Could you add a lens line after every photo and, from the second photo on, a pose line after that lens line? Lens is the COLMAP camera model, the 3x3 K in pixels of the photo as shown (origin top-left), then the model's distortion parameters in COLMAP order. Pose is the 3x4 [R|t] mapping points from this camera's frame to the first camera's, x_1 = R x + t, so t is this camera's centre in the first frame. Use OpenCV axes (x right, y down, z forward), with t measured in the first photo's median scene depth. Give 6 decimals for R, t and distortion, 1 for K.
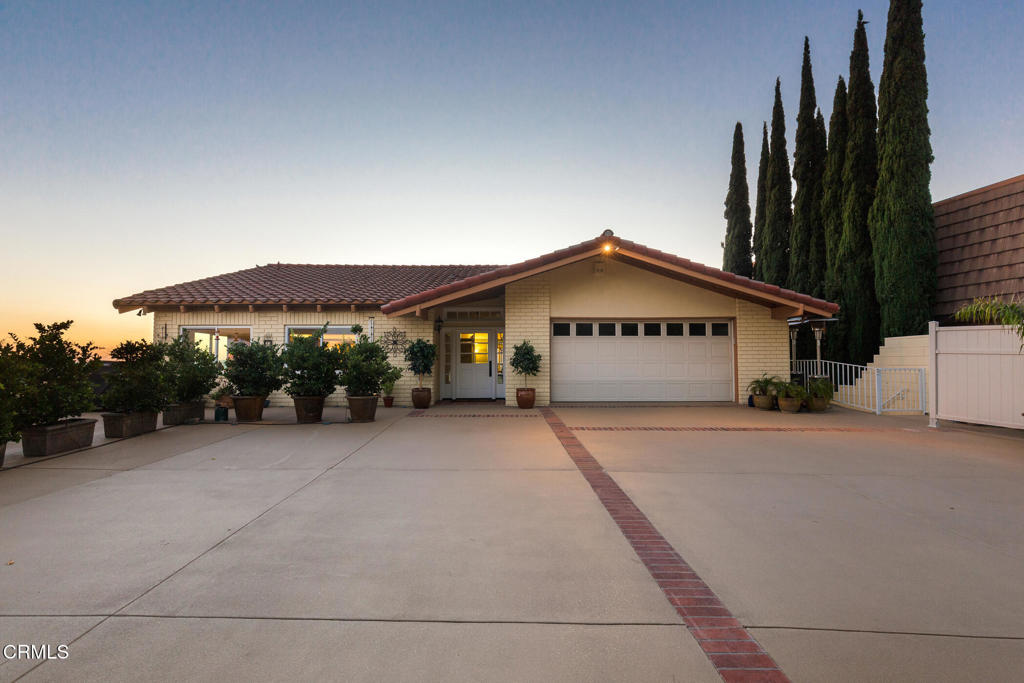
lens RADIAL K [[446.6, 0, 510.6], [0, 446.6, 347.6], [0, 0, 1]] dist [-0.002057, 0.001018]
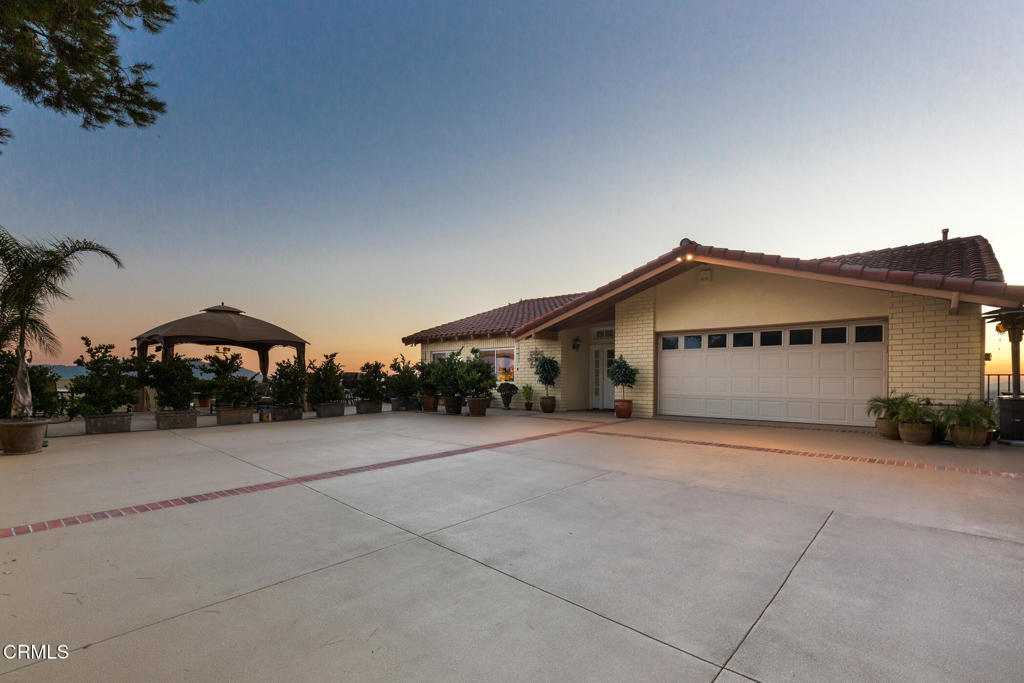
lens RADIAL K [[446.6, 0, 506.5], [0, 446.6, 385.1], [0, 0, 1]] dist [-0.002057, 0.001018]
pose [[0.740752, 0.017253, -0.671557, 0.546654], [0.013642, 0.999078, 0.040716, 0.007789], [0.671640, -0.039321, 0.739833, 0.007525]]
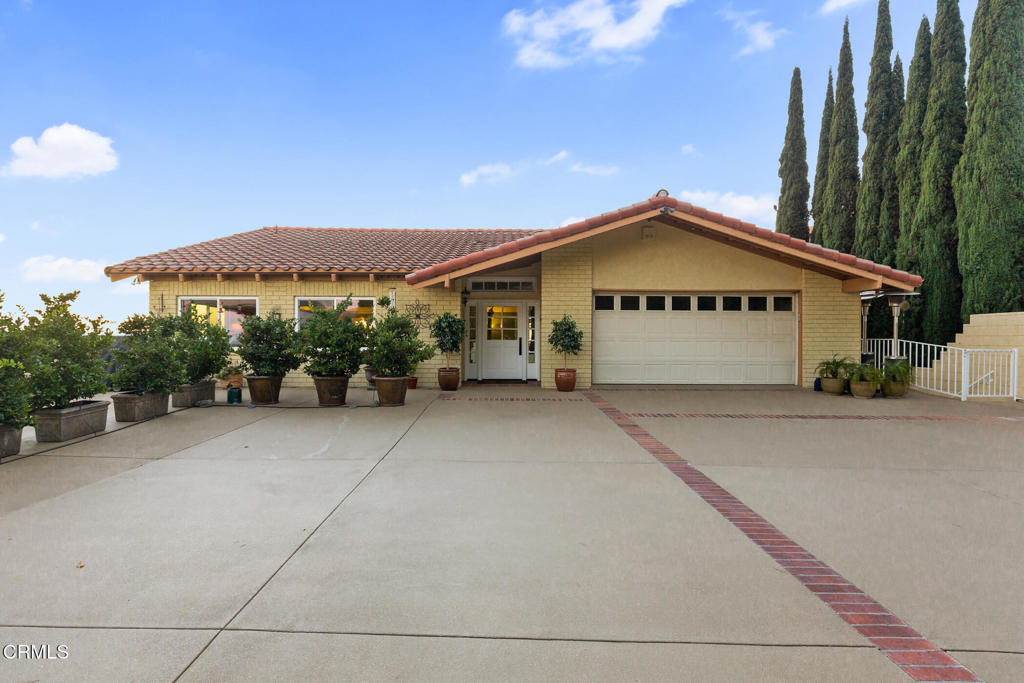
lens RADIAL K [[497.1, 0, 514.5], [0, 497.1, 339.2], [0, 0, 1]] dist [-0.007924, 0.003542]
pose [[0.999951, 0.006169, -0.007793, -0.059843], [-0.005887, 0.999345, 0.035693, -0.002912], [0.008008, -0.035645, 0.999332, 0.007801]]
